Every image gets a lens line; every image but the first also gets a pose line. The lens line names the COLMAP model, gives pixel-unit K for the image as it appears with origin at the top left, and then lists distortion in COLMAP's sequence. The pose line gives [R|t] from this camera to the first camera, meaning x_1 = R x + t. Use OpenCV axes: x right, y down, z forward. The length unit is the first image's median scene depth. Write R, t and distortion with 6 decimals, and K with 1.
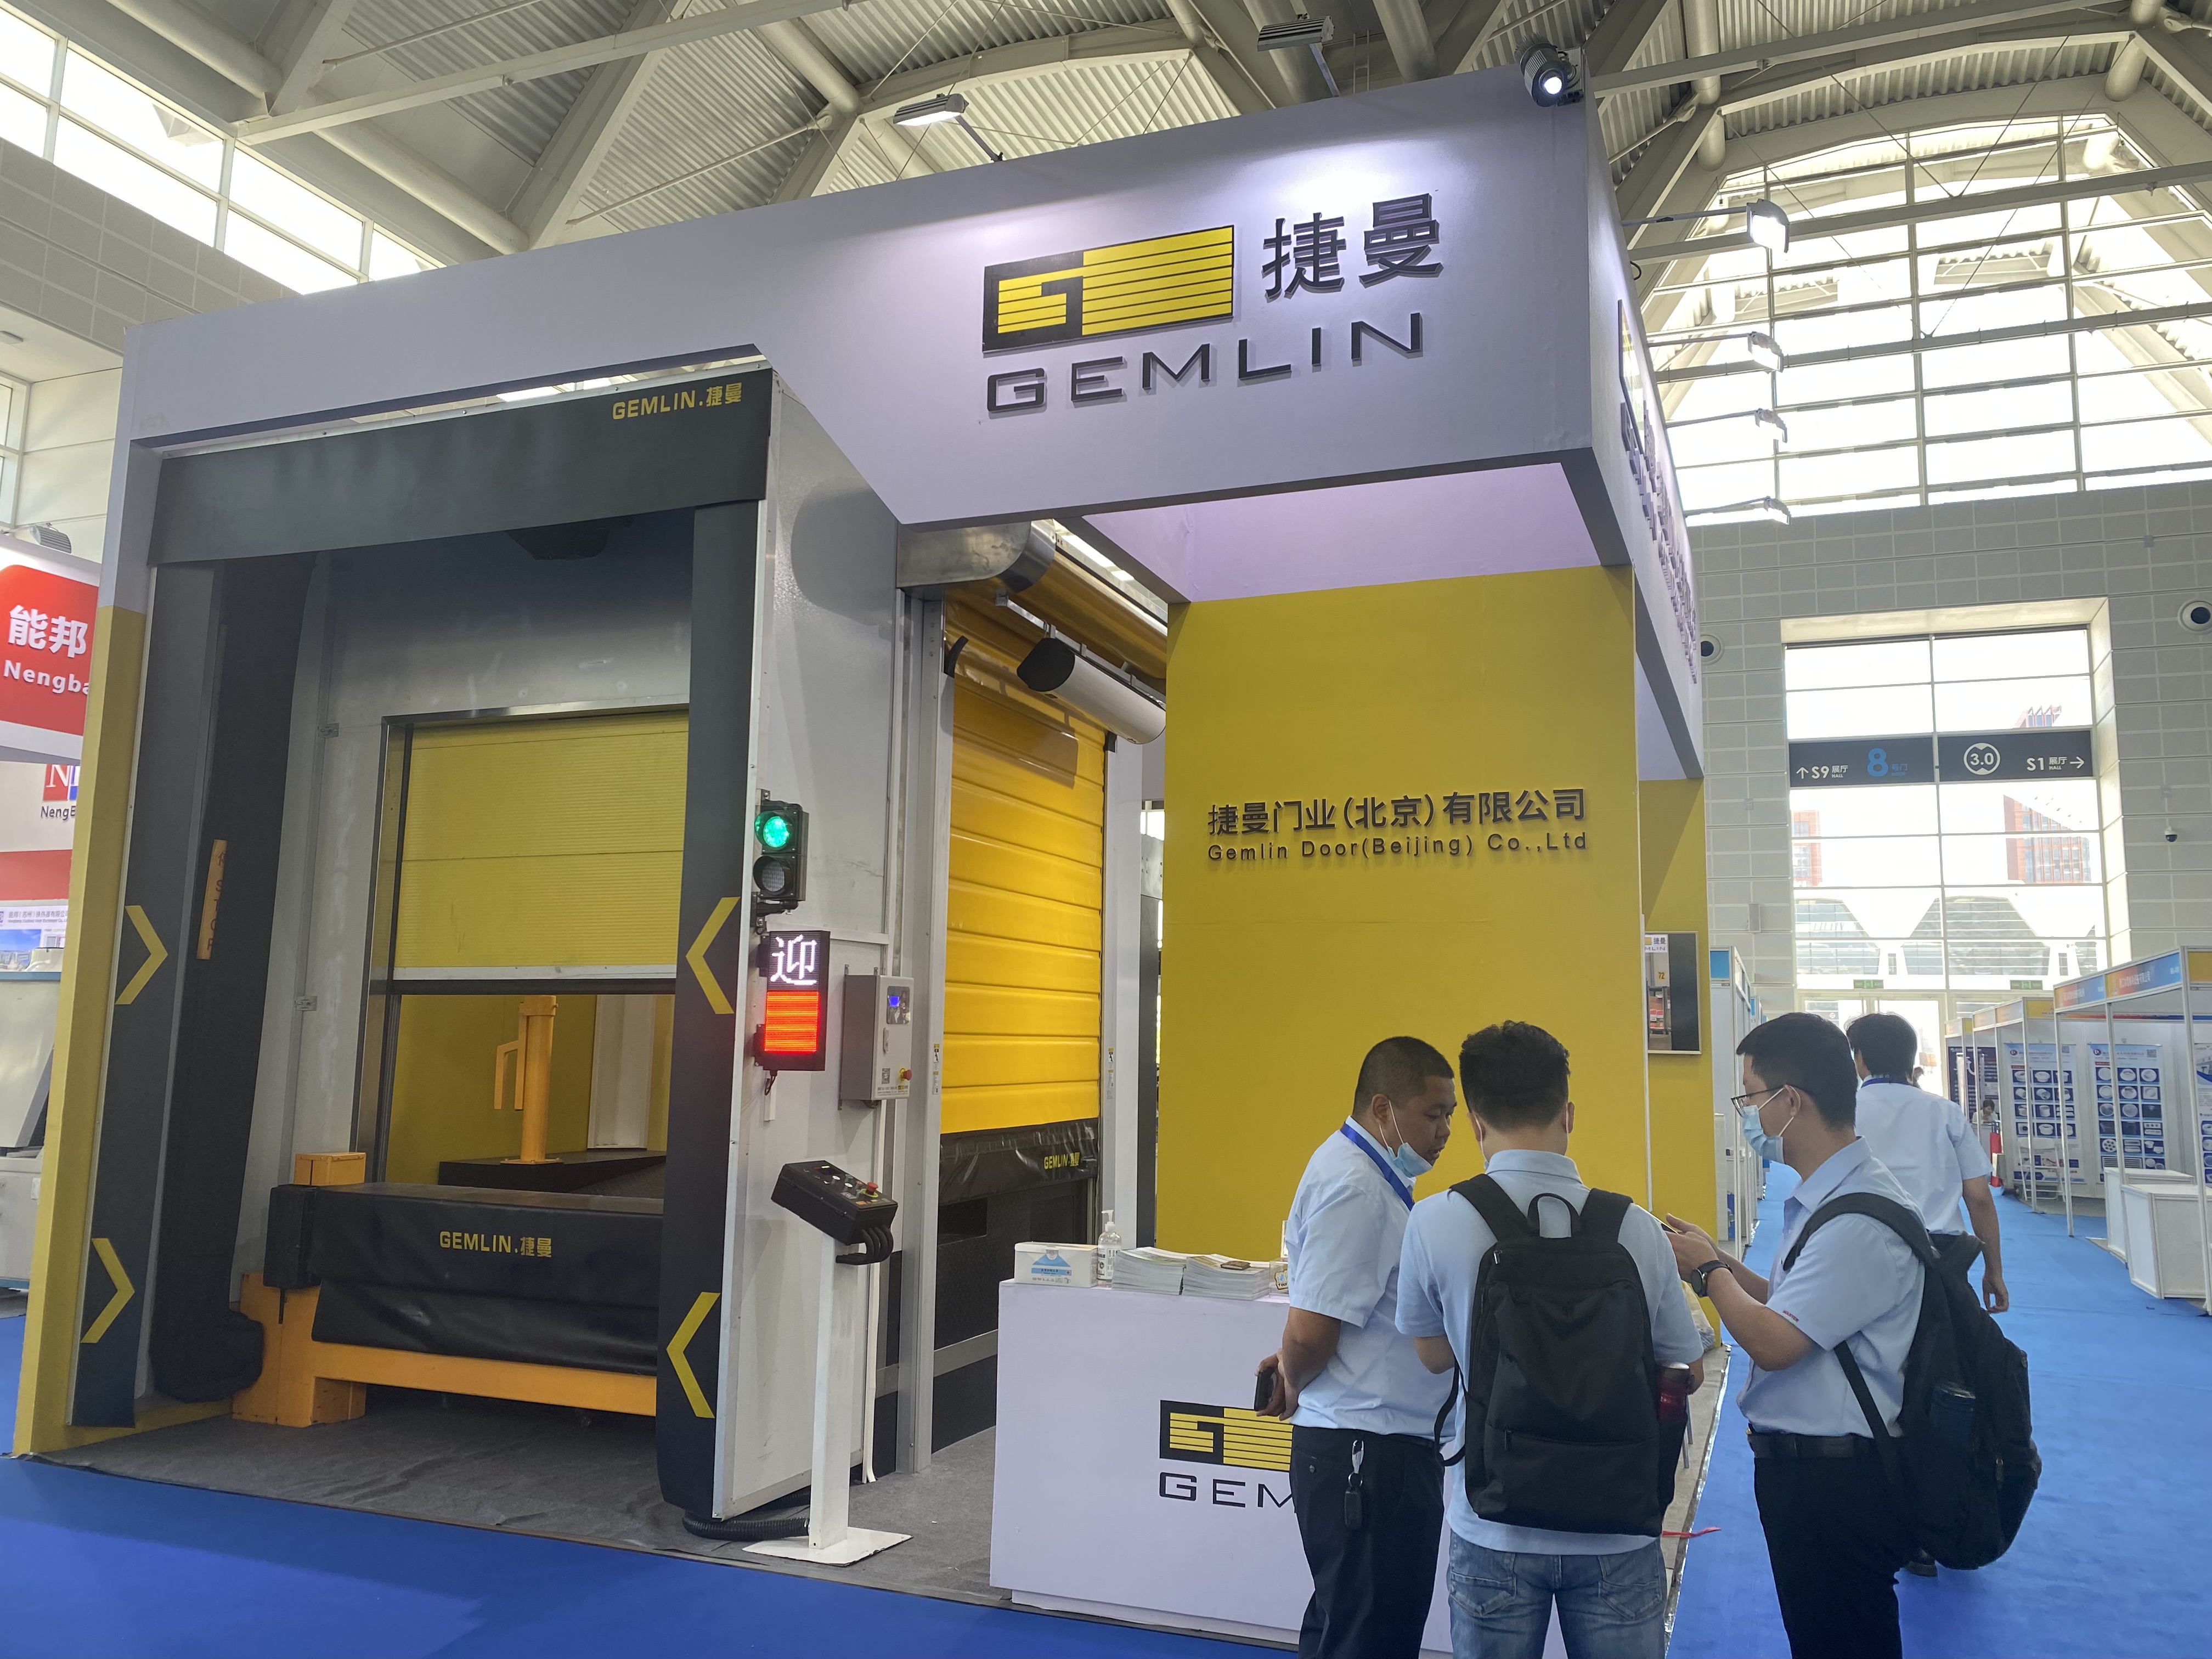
lens RADIAL K [[1666.7, 0, 1109.9], [0, 1666.7, 808.1], [0, 0, 1]] dist [0.005717, -0.004104]
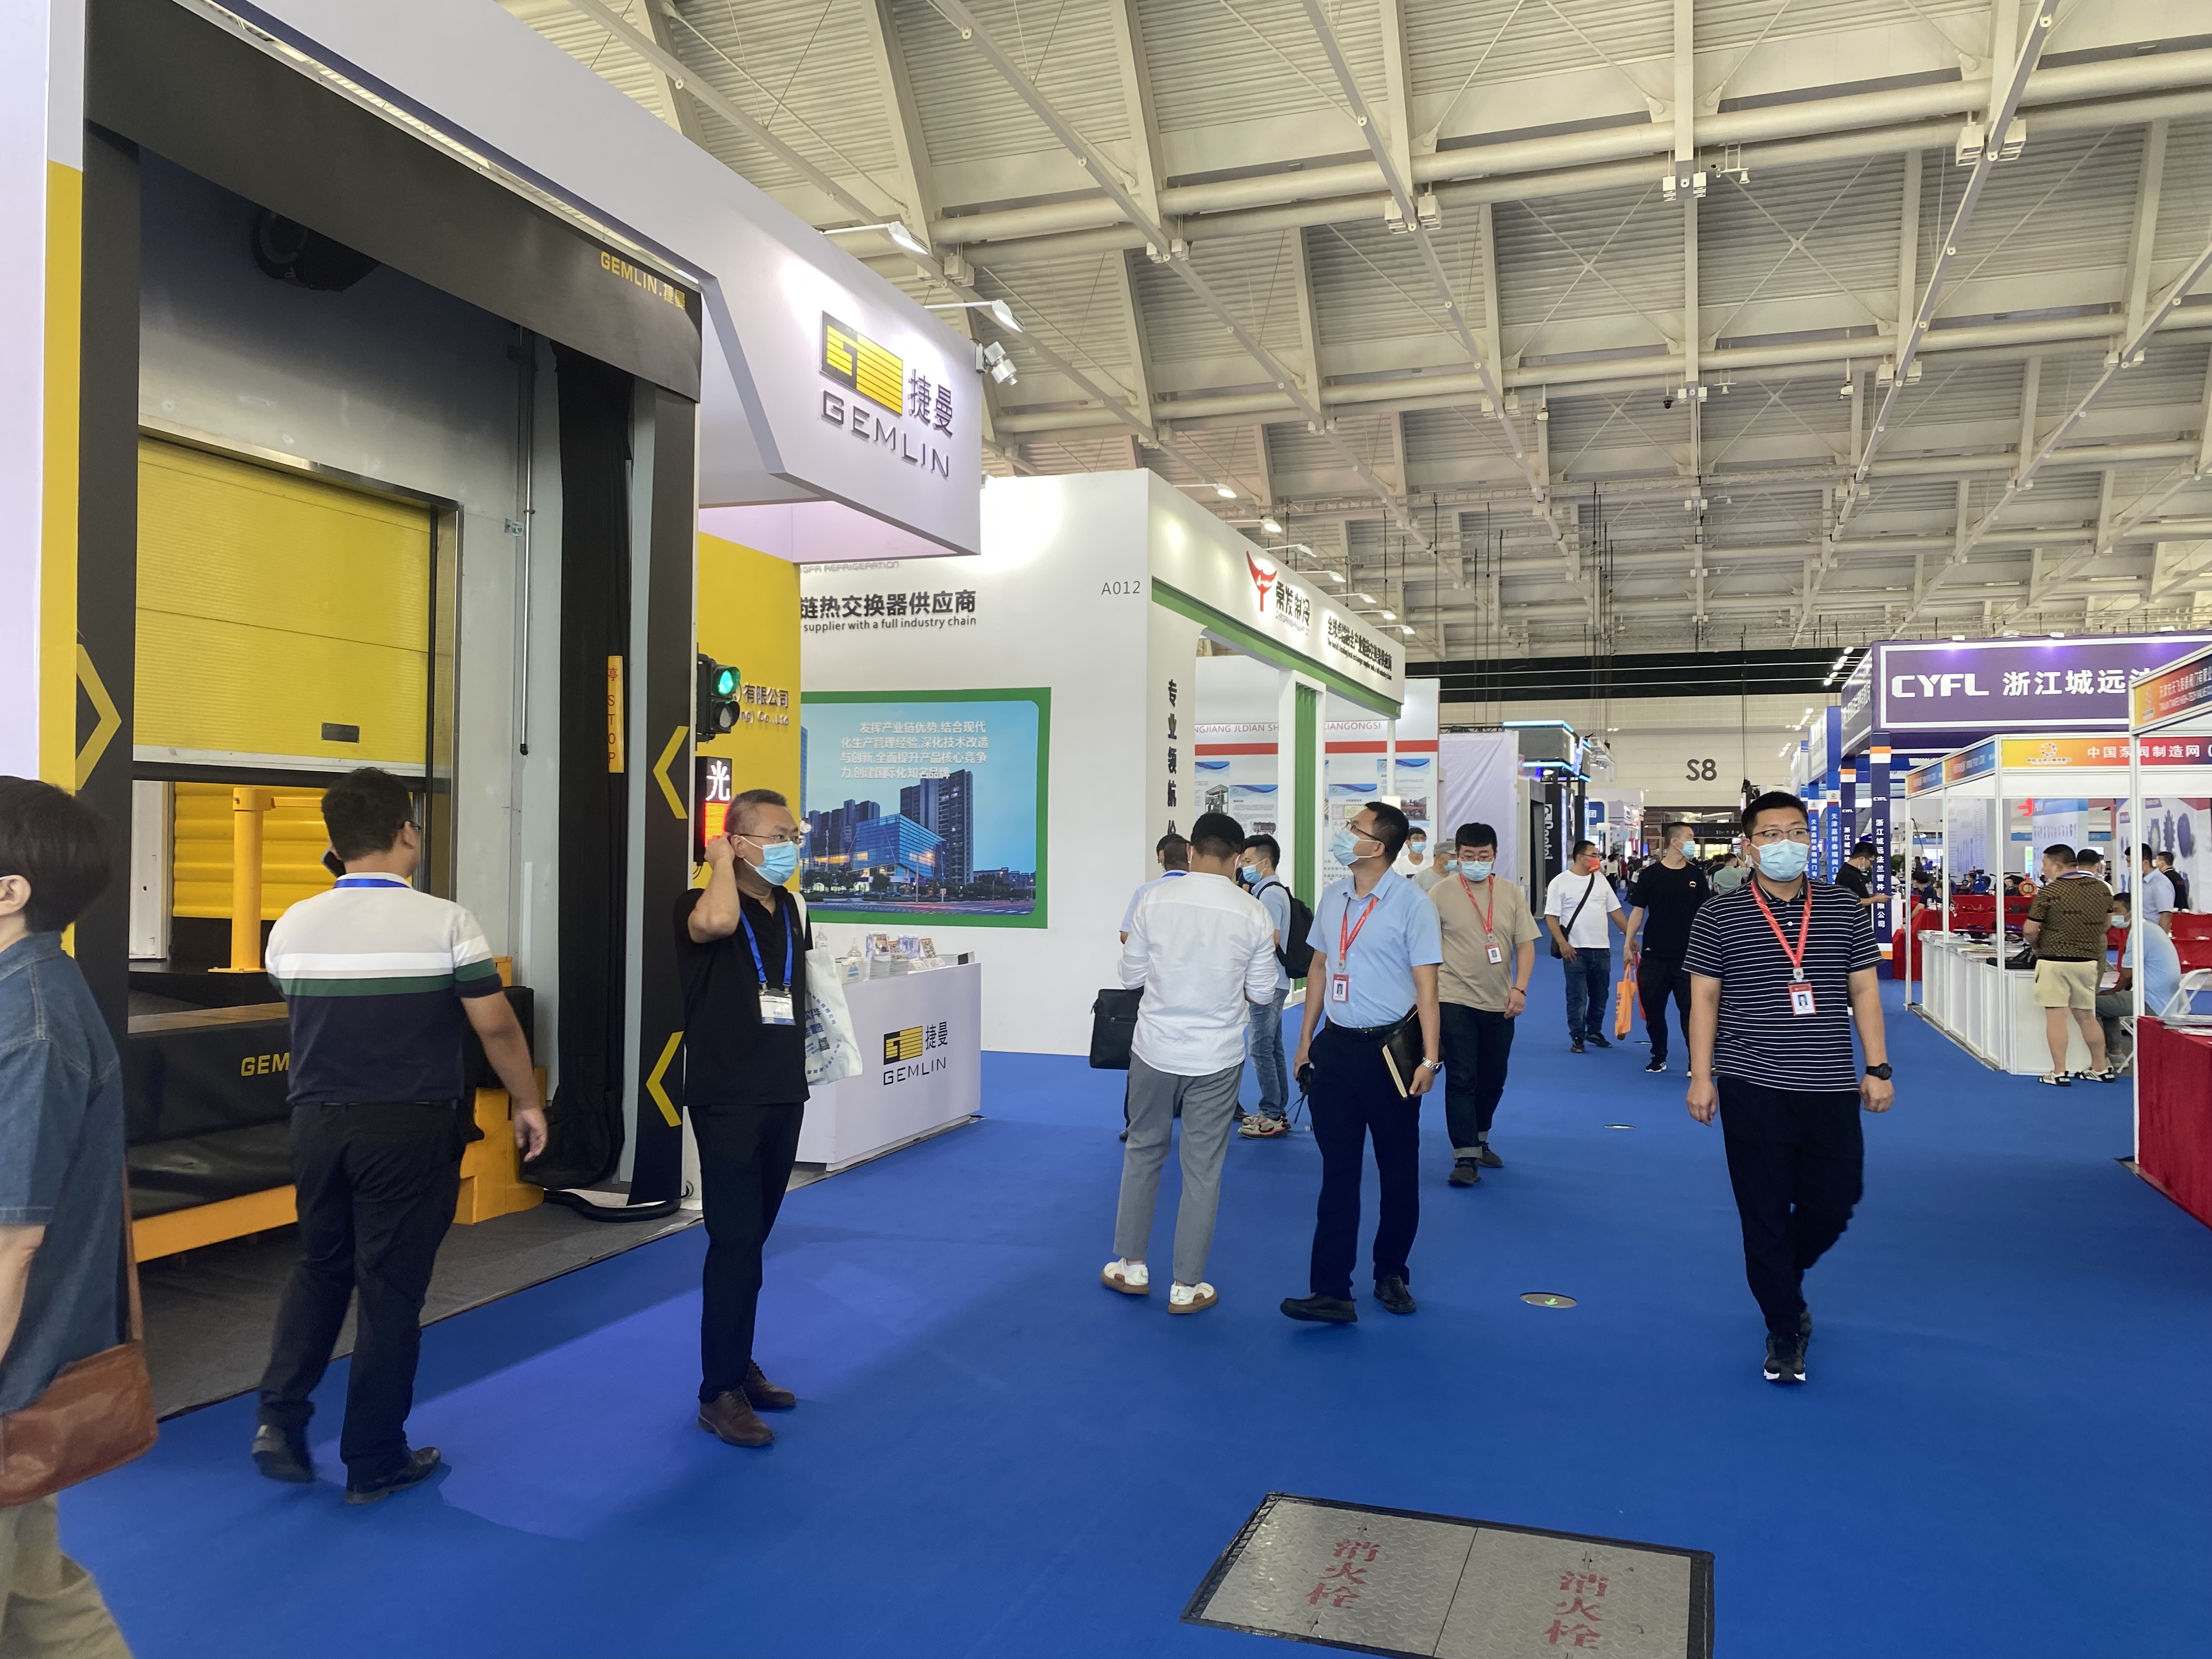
lens RADIAL K [[1666.7, 0, 1105.8], [0, 1666.7, 837.1], [0, 0, 1]] dist [0.005717, -0.004104]
pose [[-0.027340, -0.008809, 0.999587, -1.547082], [-0.150236, 0.988639, 0.004603, 0.085712], [-0.988272, -0.150048, -0.028353, 0.734728]]
